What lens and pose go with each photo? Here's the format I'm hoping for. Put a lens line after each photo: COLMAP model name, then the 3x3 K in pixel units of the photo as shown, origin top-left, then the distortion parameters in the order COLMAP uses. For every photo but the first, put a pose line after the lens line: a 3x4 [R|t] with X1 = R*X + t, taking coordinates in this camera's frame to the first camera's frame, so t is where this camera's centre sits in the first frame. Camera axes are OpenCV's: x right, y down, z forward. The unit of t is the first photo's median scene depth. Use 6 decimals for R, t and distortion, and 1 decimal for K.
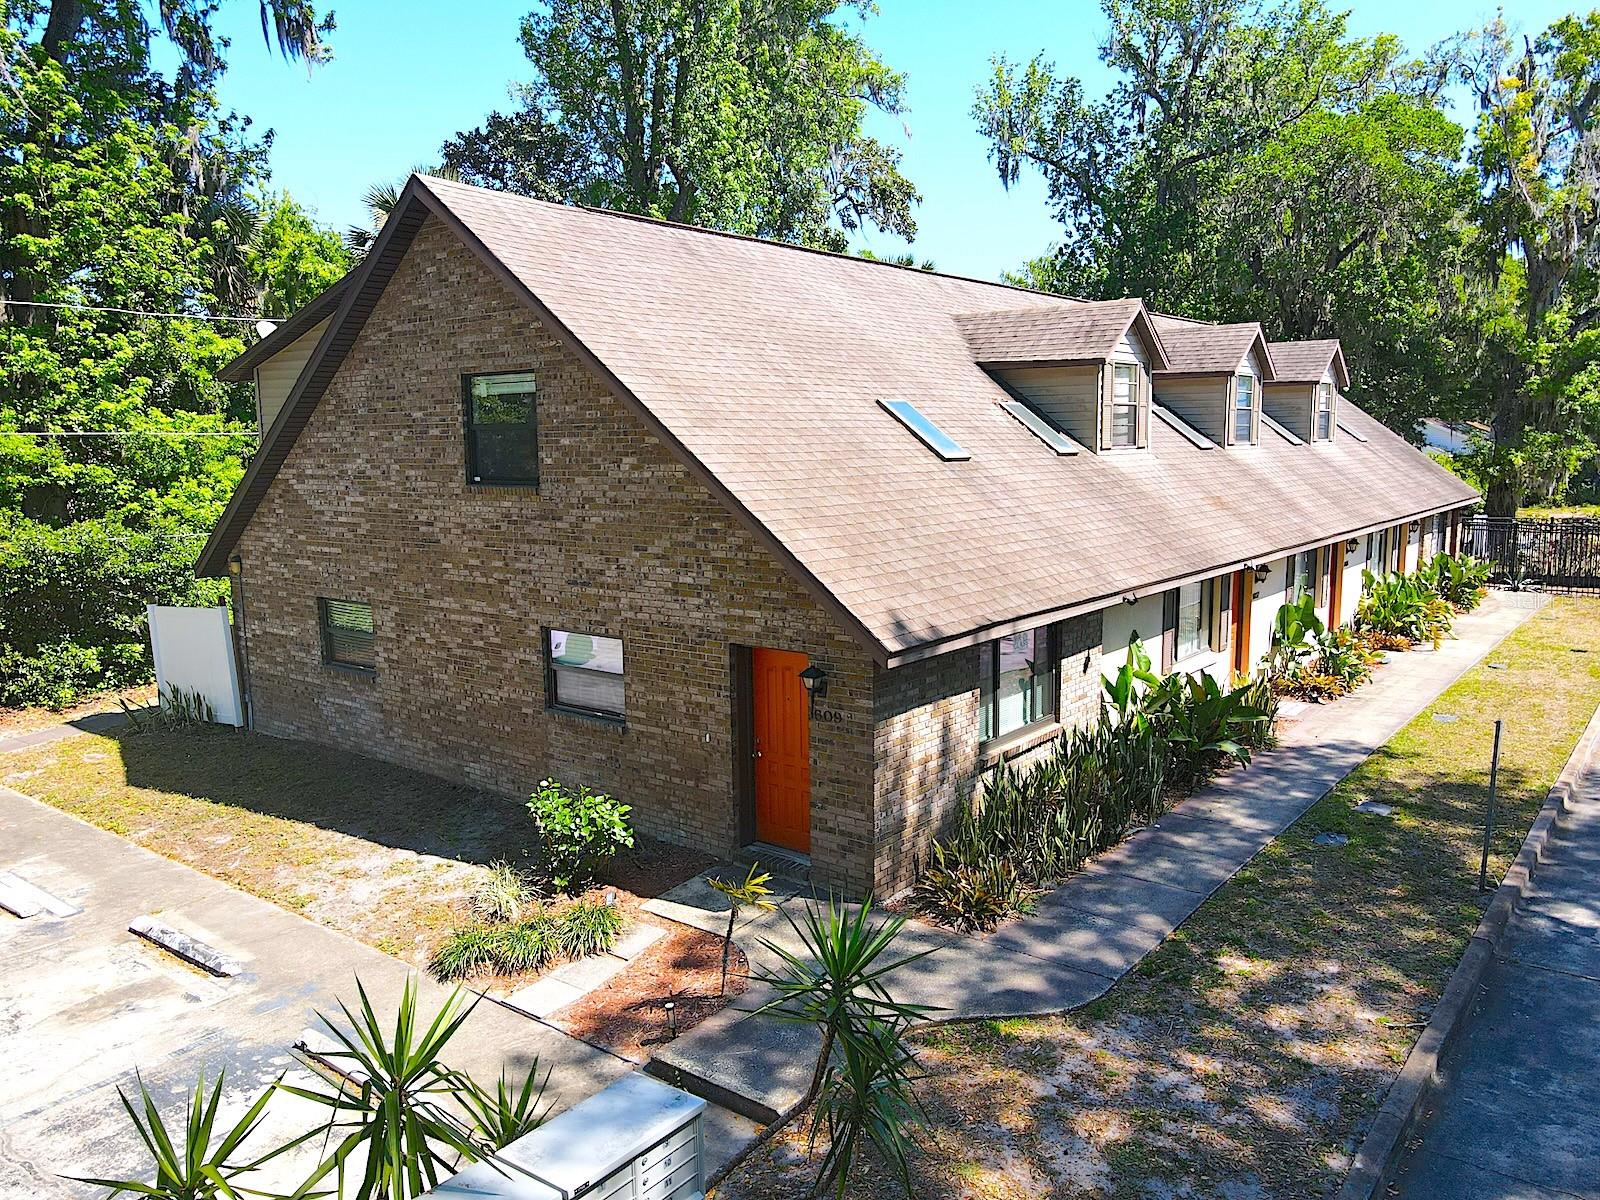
lens RADIAL K [[1143.6, 0, 800.0], [0, 1143.6, 600.0], [0, 0, 1]] dist [0.004622, 0.004507]
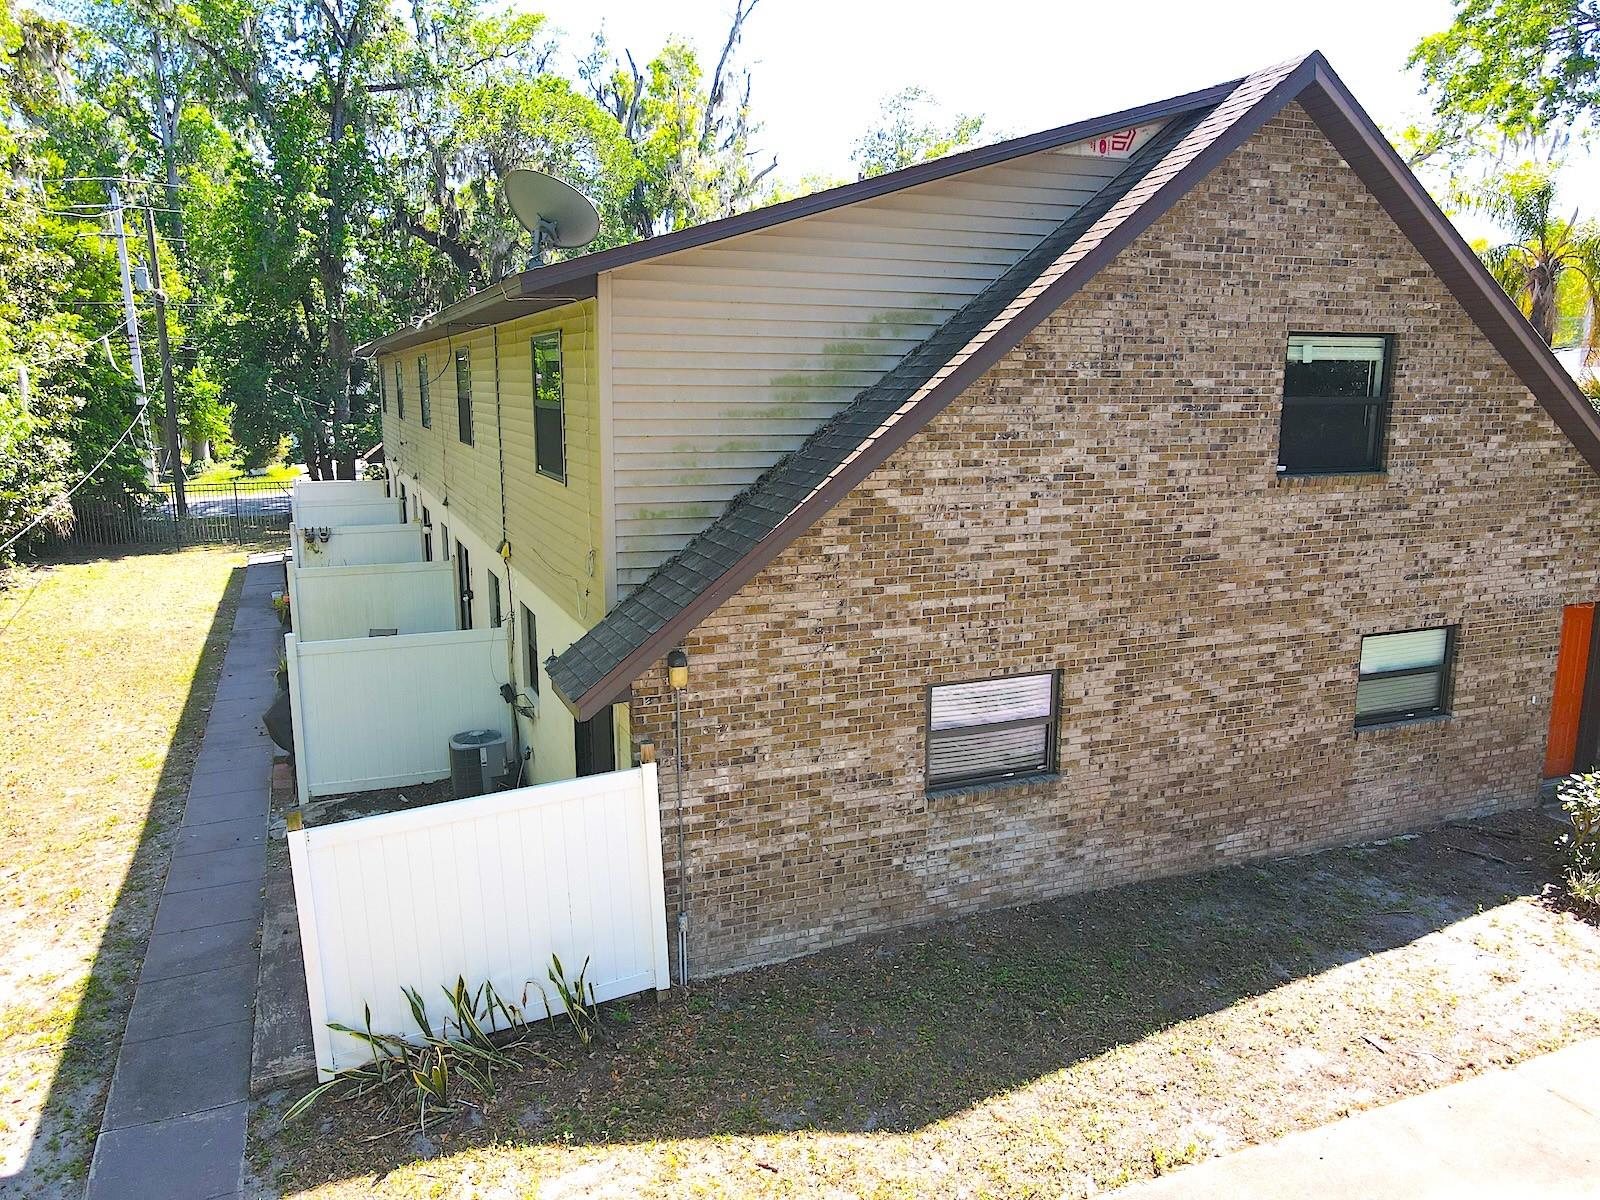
lens RADIAL K [[1143.6, 0, 800.0], [0, 1143.6, 600.0], [0, 0, 1]] dist [0.004622, 0.004507]
pose [[0.502899, -0.147855, 0.851605, -1.143351], [0.114534, 0.987972, 0.103895, -0.138062], [-0.856723, 0.045289, 0.513784, 0.900817]]
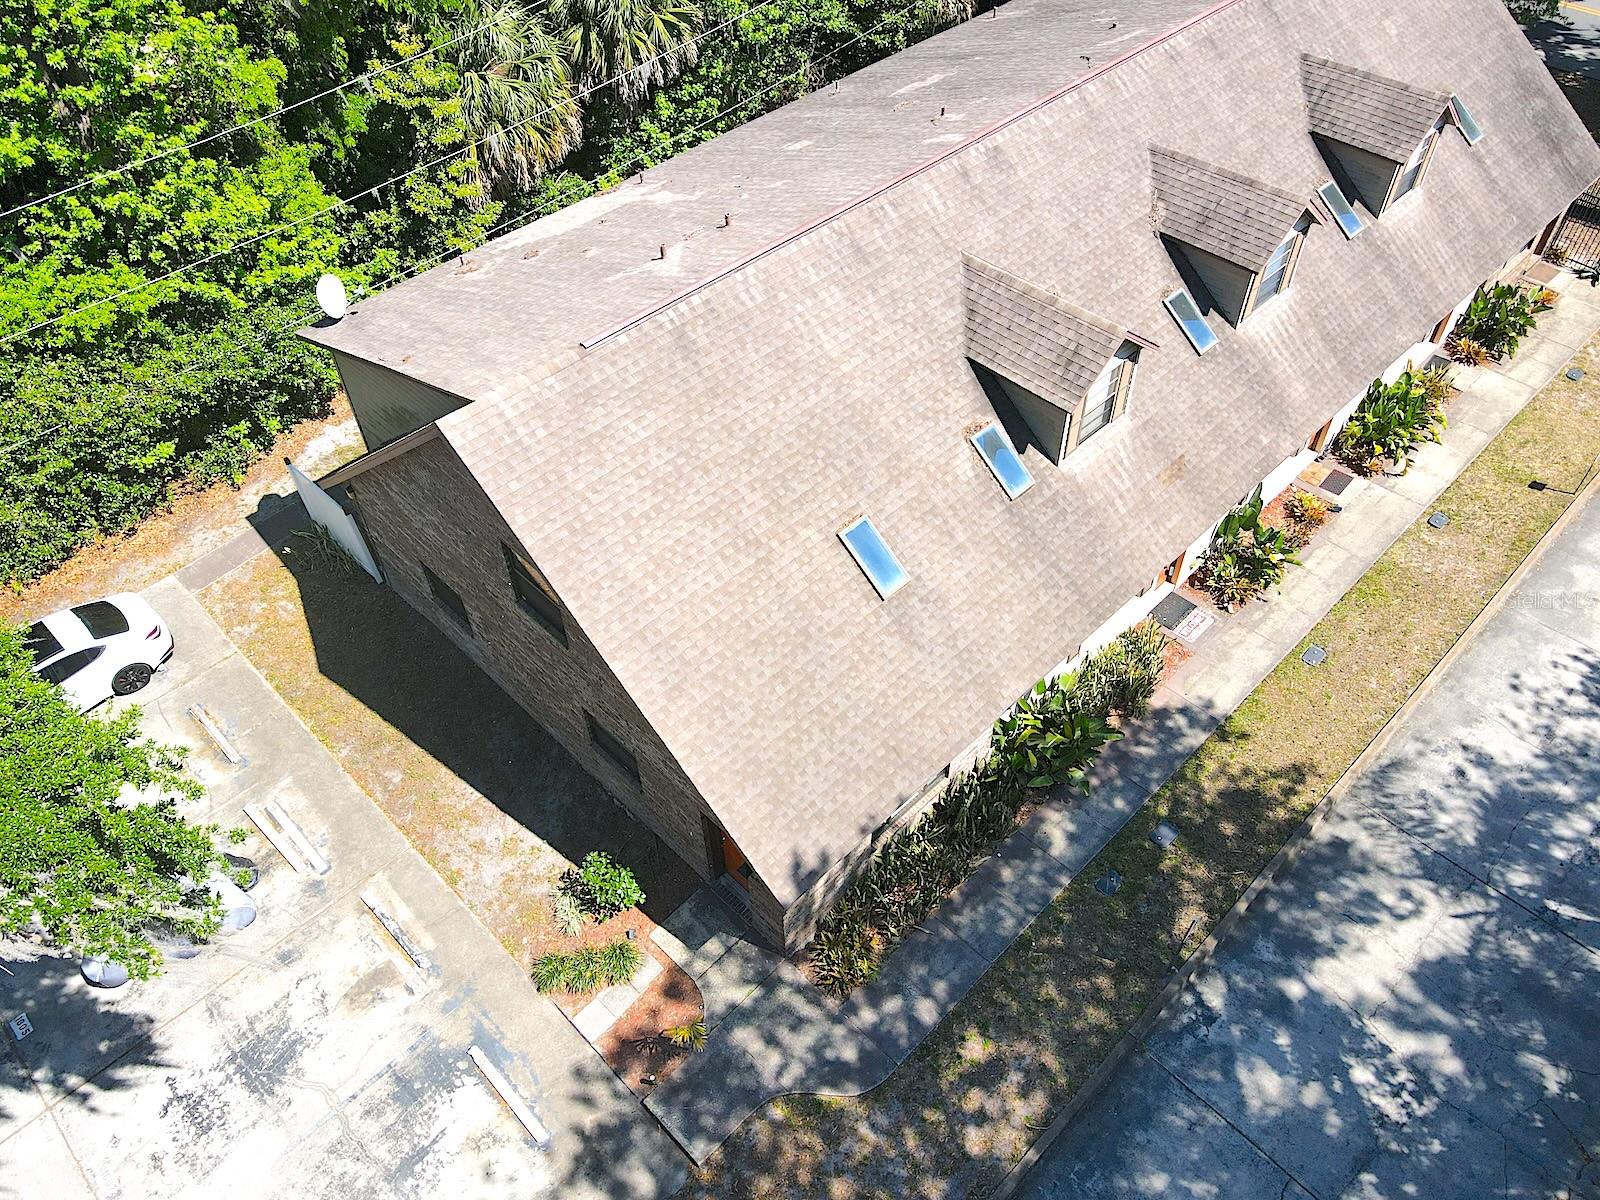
lens RADIAL K [[1143.6, 0, 800.0], [0, 1143.6, 600.0], [0, 0, 1]] dist [0.004622, 0.004507]
pose [[0.992461, 0.087376, -0.085942, 0.151703], [-0.014323, 0.779119, 0.626713, -0.957057], [0.121719, -0.620757, 0.774497, 0.012389]]
